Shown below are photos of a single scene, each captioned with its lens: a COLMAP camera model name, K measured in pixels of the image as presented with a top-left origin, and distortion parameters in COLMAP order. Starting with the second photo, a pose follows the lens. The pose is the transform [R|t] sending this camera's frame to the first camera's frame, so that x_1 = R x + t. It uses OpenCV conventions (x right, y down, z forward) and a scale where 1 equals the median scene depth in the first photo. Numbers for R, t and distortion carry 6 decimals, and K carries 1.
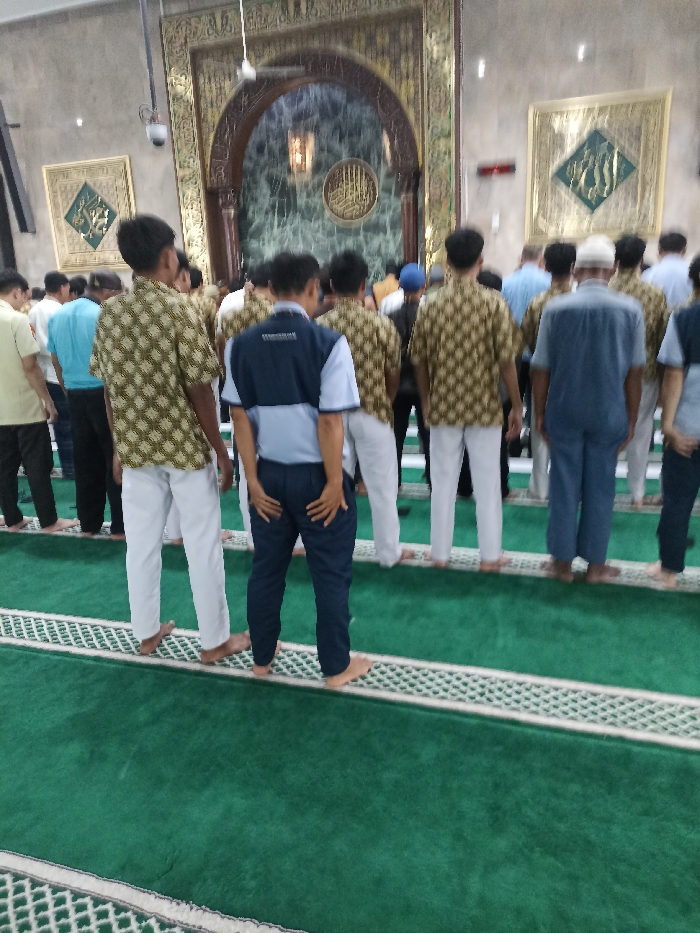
lens RADIAL K [[719.5, 0, 350.0], [0, 719.5, 466.5], [0, 0, 1]] dist [-0.006971, -0.004283]
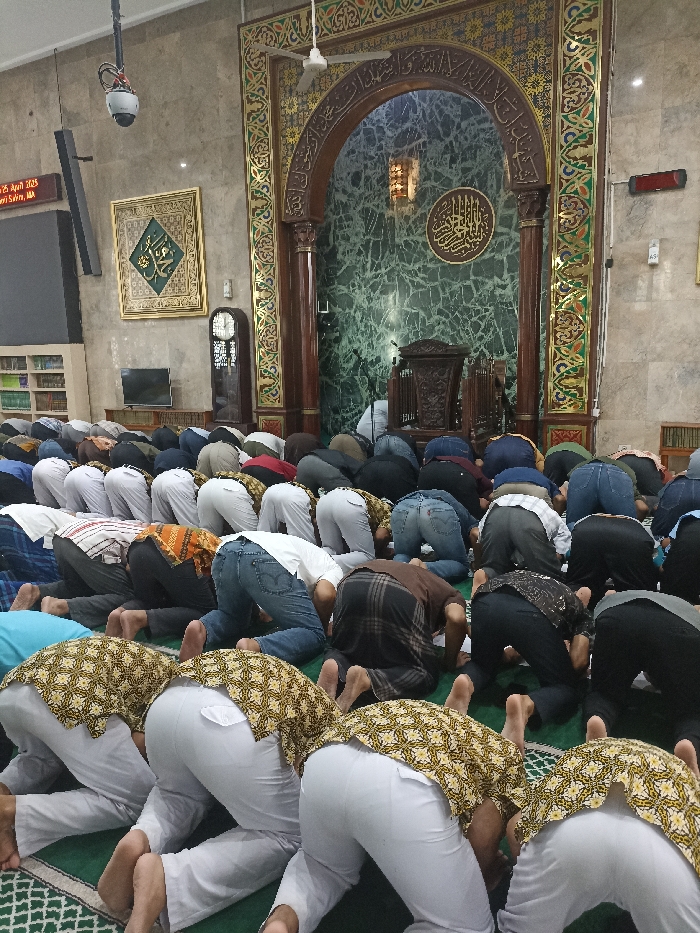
lens RADIAL K [[719.5, 0, 350.0], [0, 719.5, 466.5], [0, 0, 1]] dist [-0.006971, -0.004283]
pose [[0.983173, 0.049337, -0.175891, 0.034047], [-0.062265, 0.995689, -0.068751, -0.052635], [0.171741, 0.078546, 0.982006, 0.213459]]
